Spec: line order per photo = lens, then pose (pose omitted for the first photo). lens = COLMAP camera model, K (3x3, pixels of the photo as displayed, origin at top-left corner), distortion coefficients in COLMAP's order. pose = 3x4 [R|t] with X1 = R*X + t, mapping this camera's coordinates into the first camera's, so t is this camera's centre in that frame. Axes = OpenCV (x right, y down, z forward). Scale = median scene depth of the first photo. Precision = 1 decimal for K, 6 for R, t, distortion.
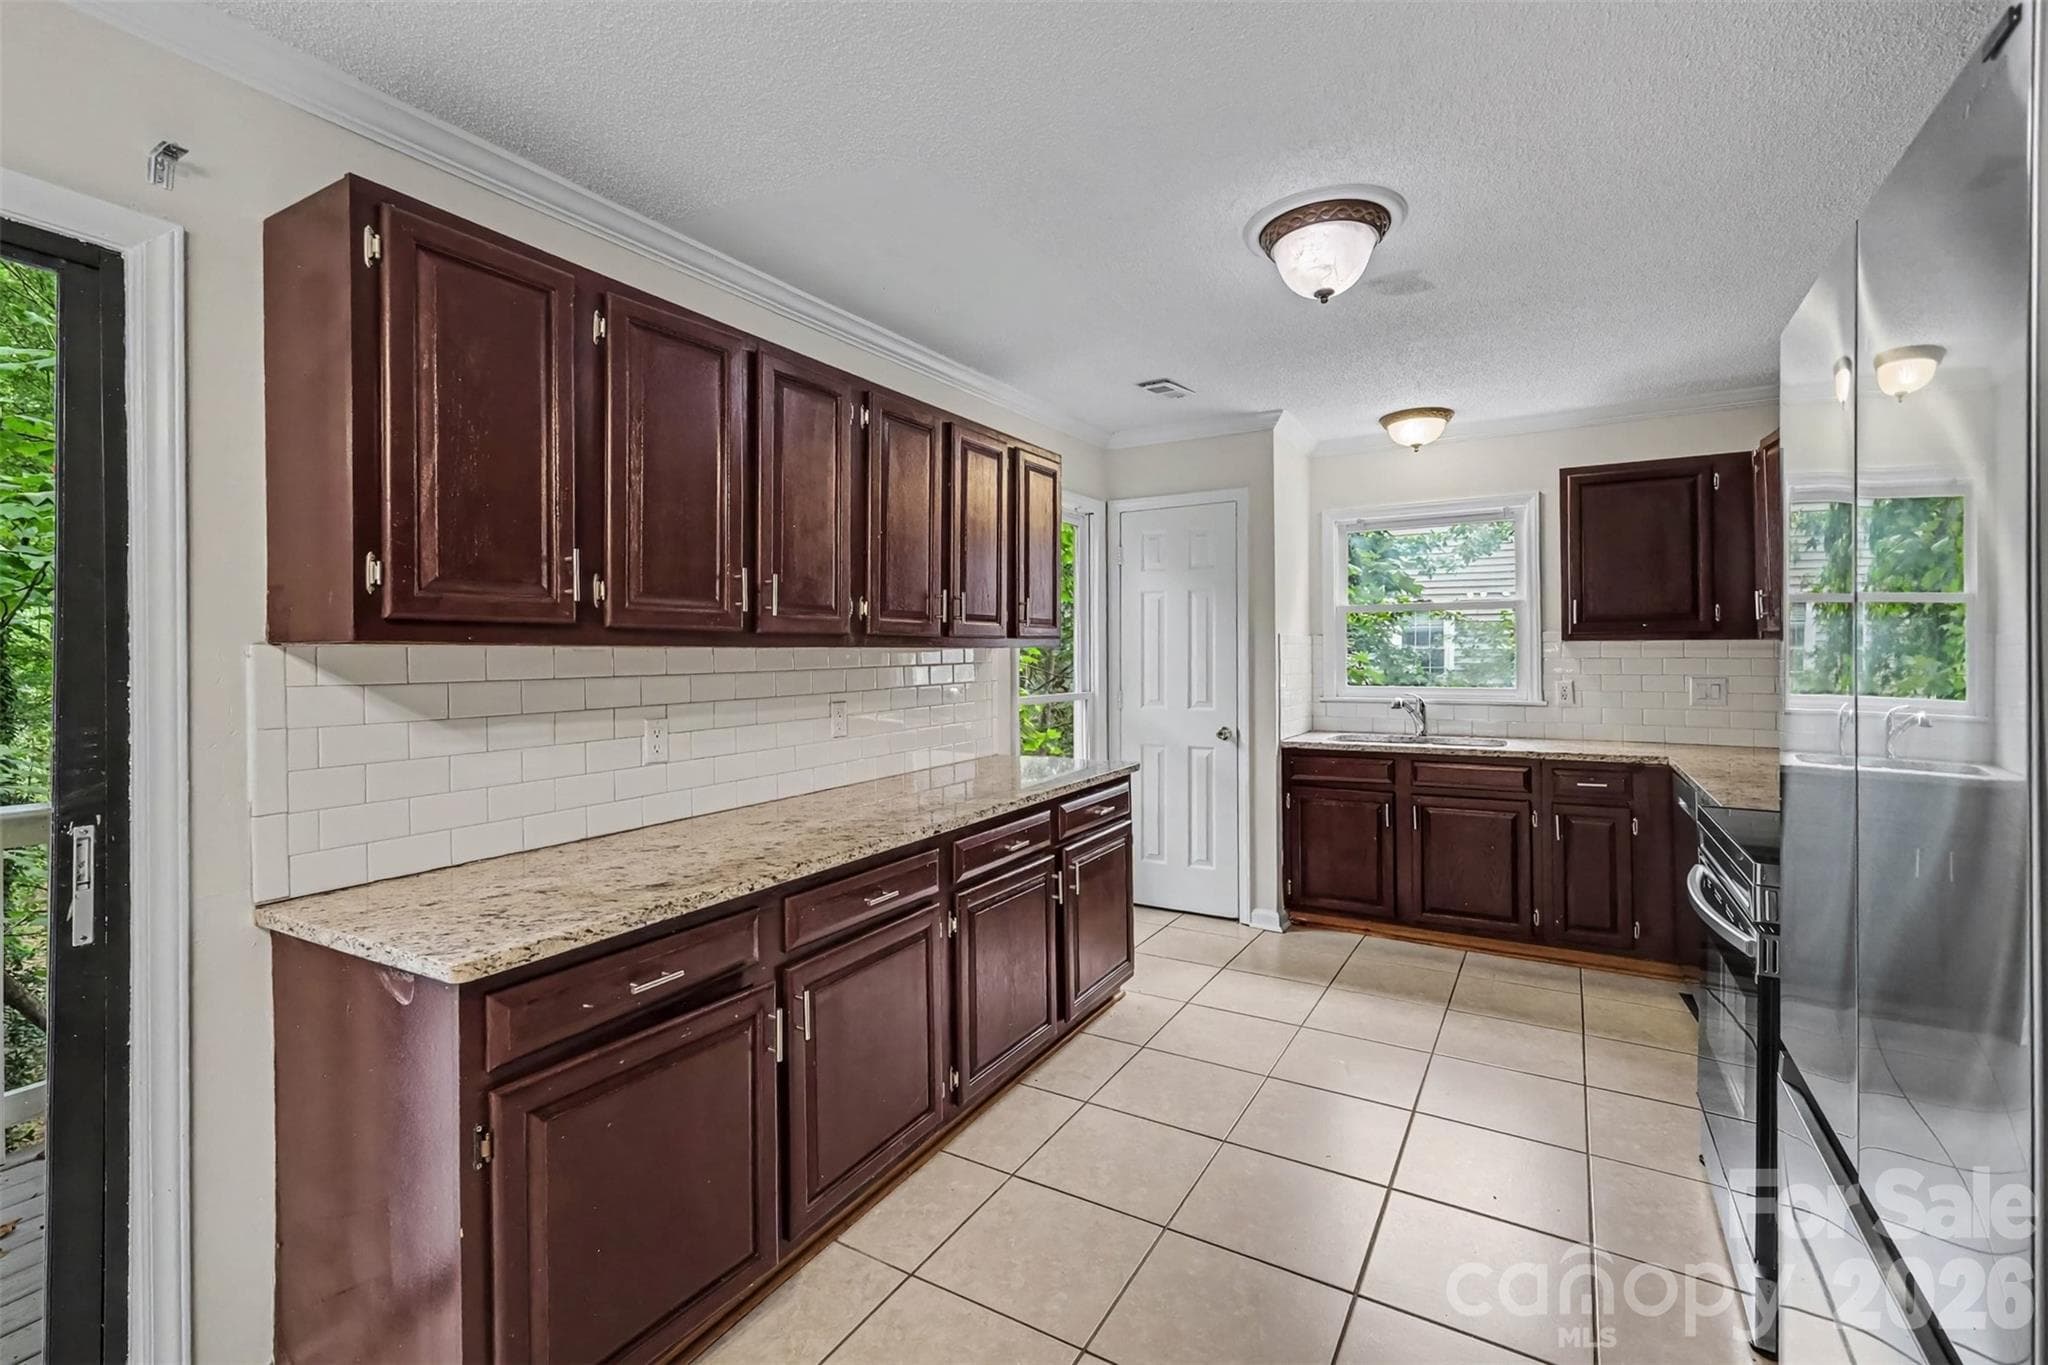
lens RADIAL K [[899.7, 0, 1029.2], [0, 899.7, 665.0], [0, 0, 1]] dist [0.016900, -0.000036]
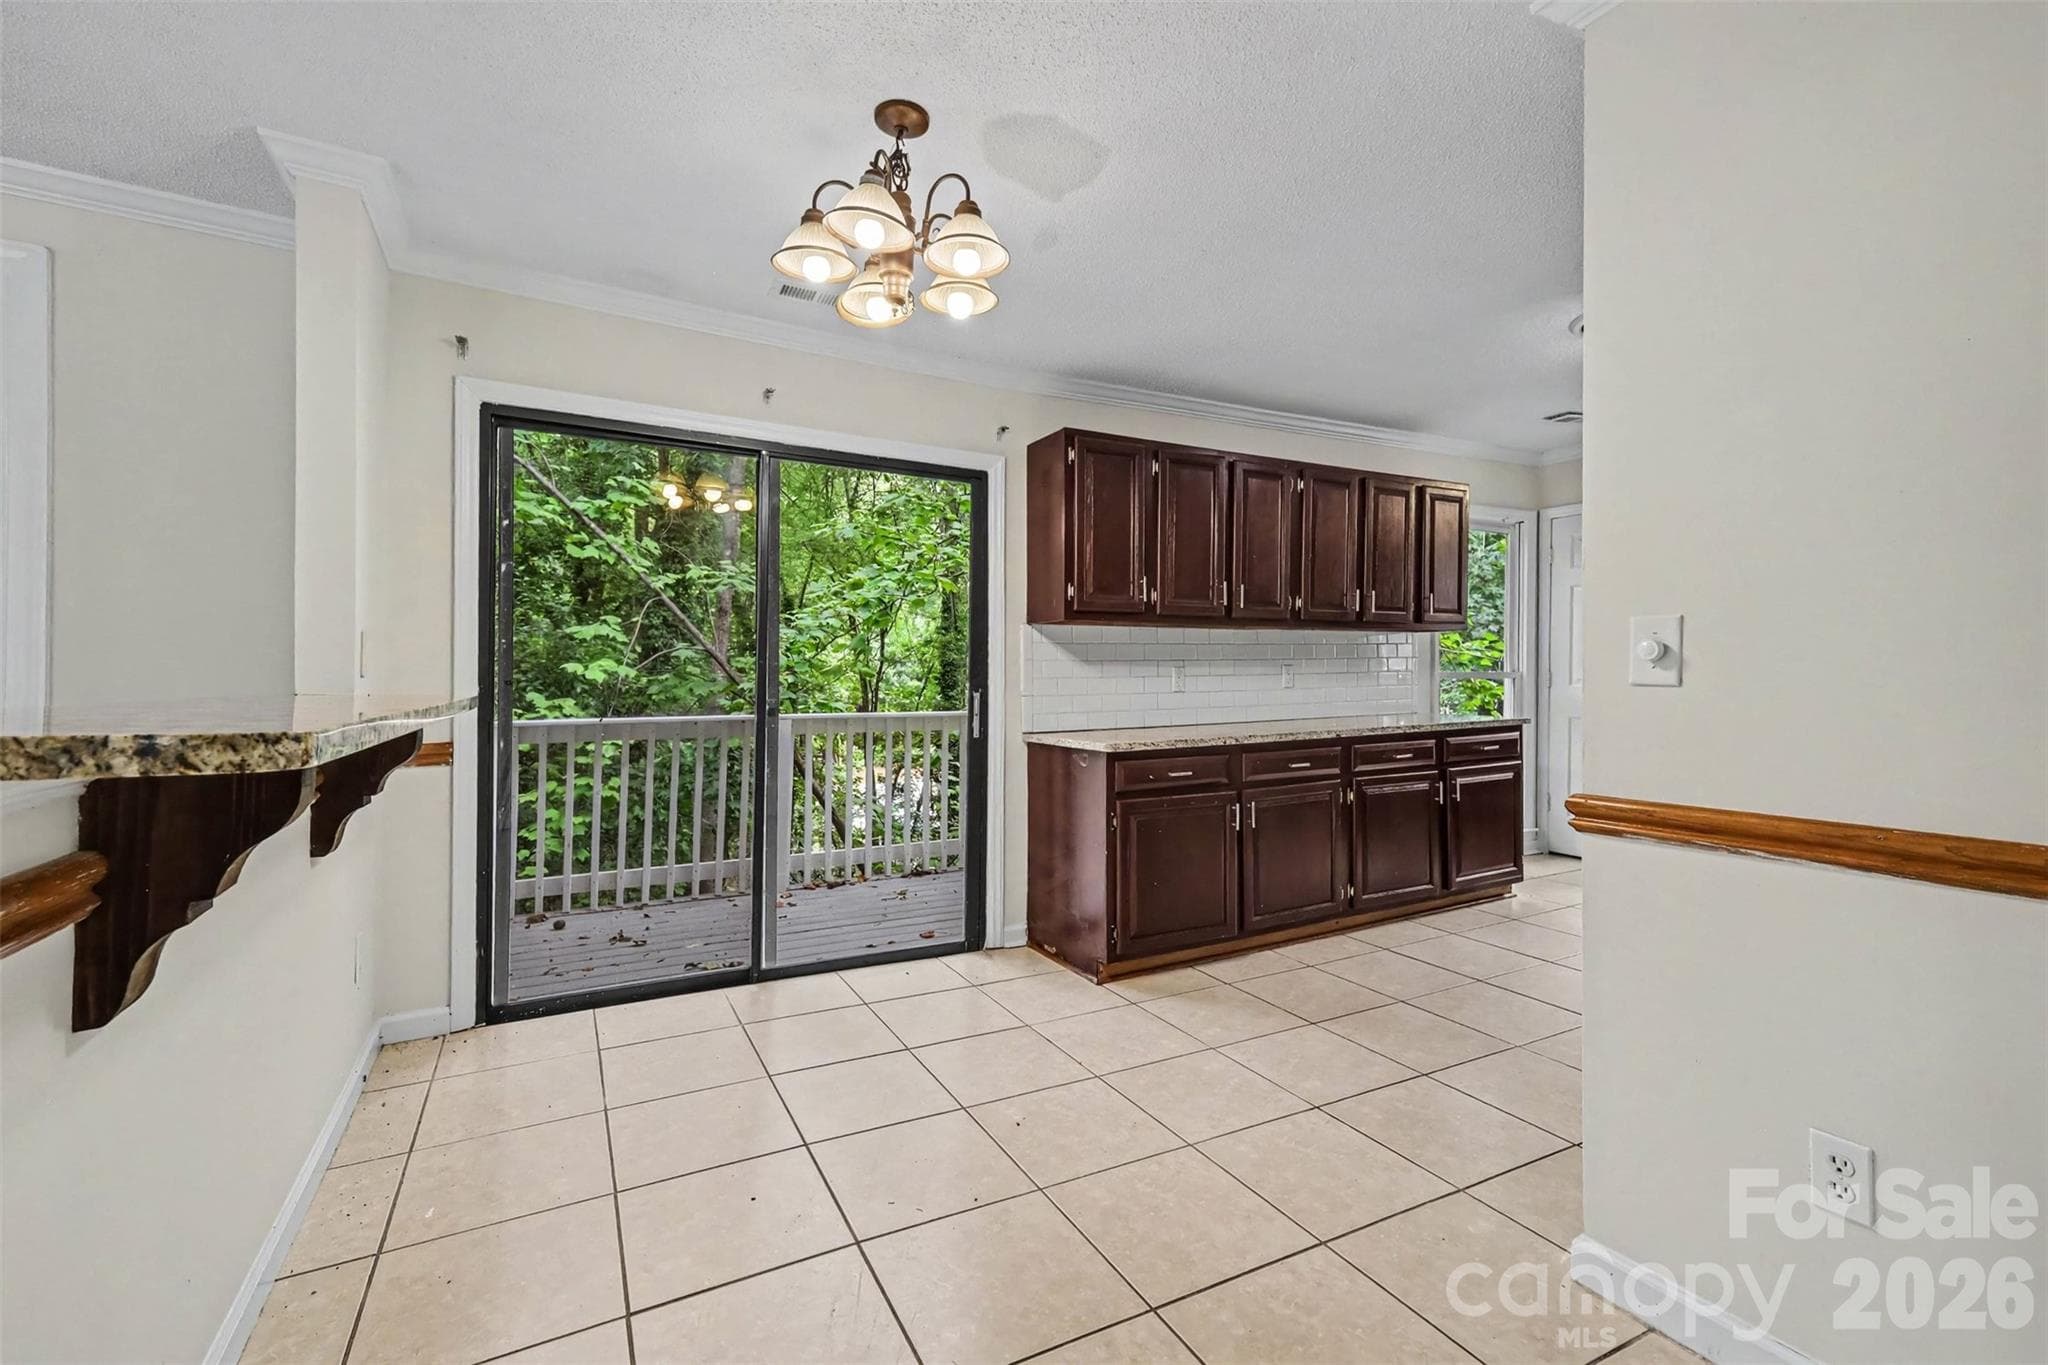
lens RADIAL K [[891.6, 0, 1014.2], [0, 891.6, 676.6], [0, 0, 1]] dist [0.001295, -0.000057]
pose [[0.841762, 0.007112, -0.539802, 0.200569], [-0.007770, 0.999969, 0.001058, 0.057642], [0.539793, 0.003304, 0.841791, -0.501364]]
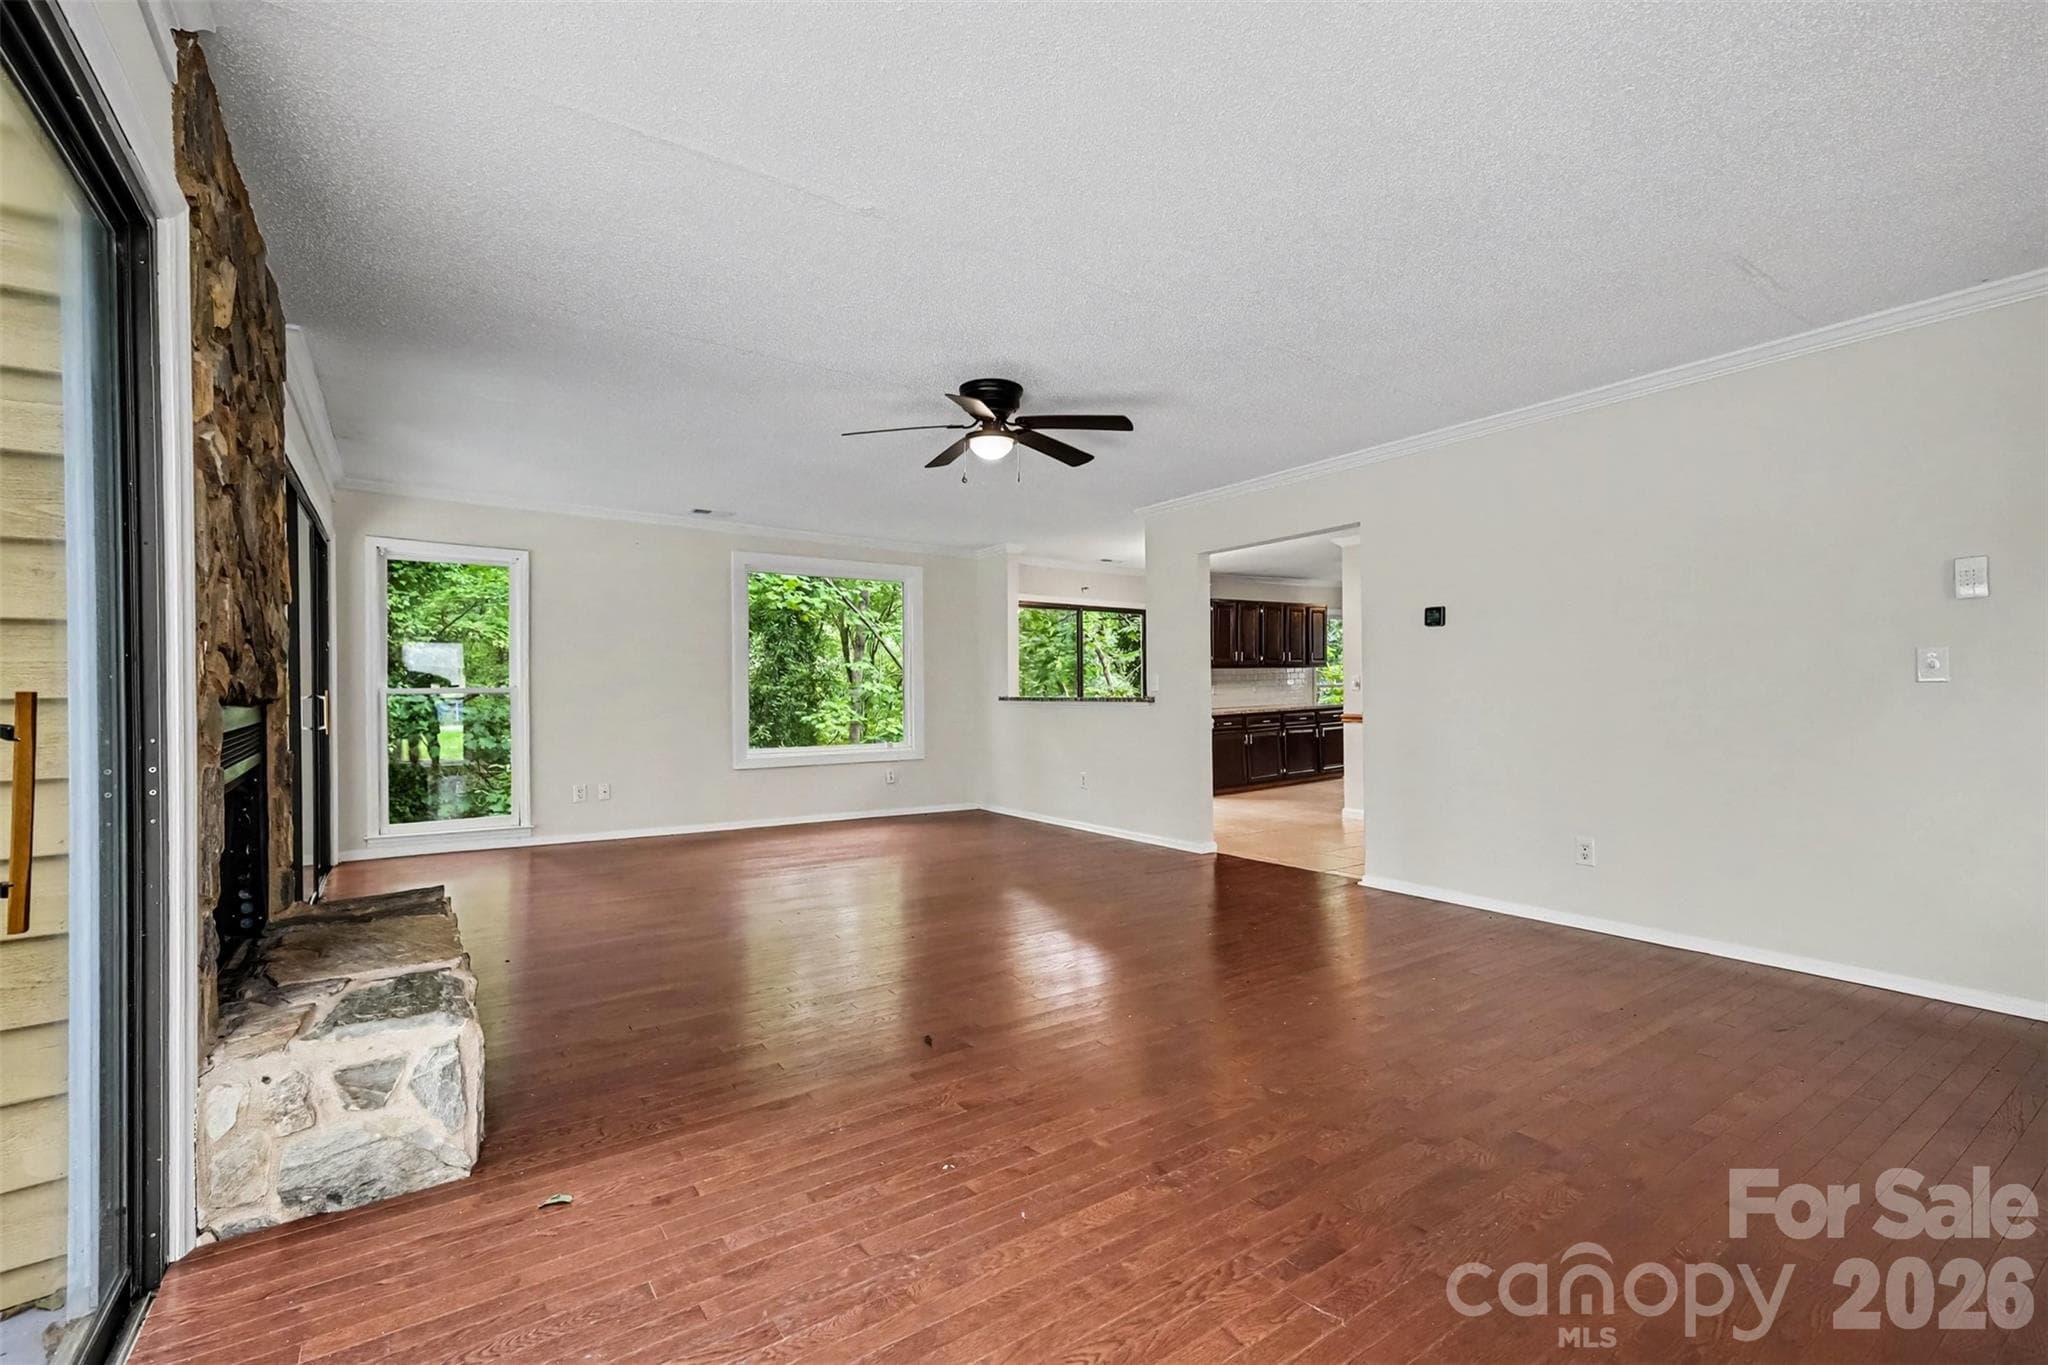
lens RADIAL K [[891.6, 0, 1014.2], [0, 891.6, 676.6], [0, 0, 1]] dist [0.001295, -0.000057]
pose [[0.901443, -0.008674, -0.432810, 0.428518], [0.001414, 0.999853, -0.017092, 0.068603], [0.432895, 0.014795, 0.901323, -2.419516]]
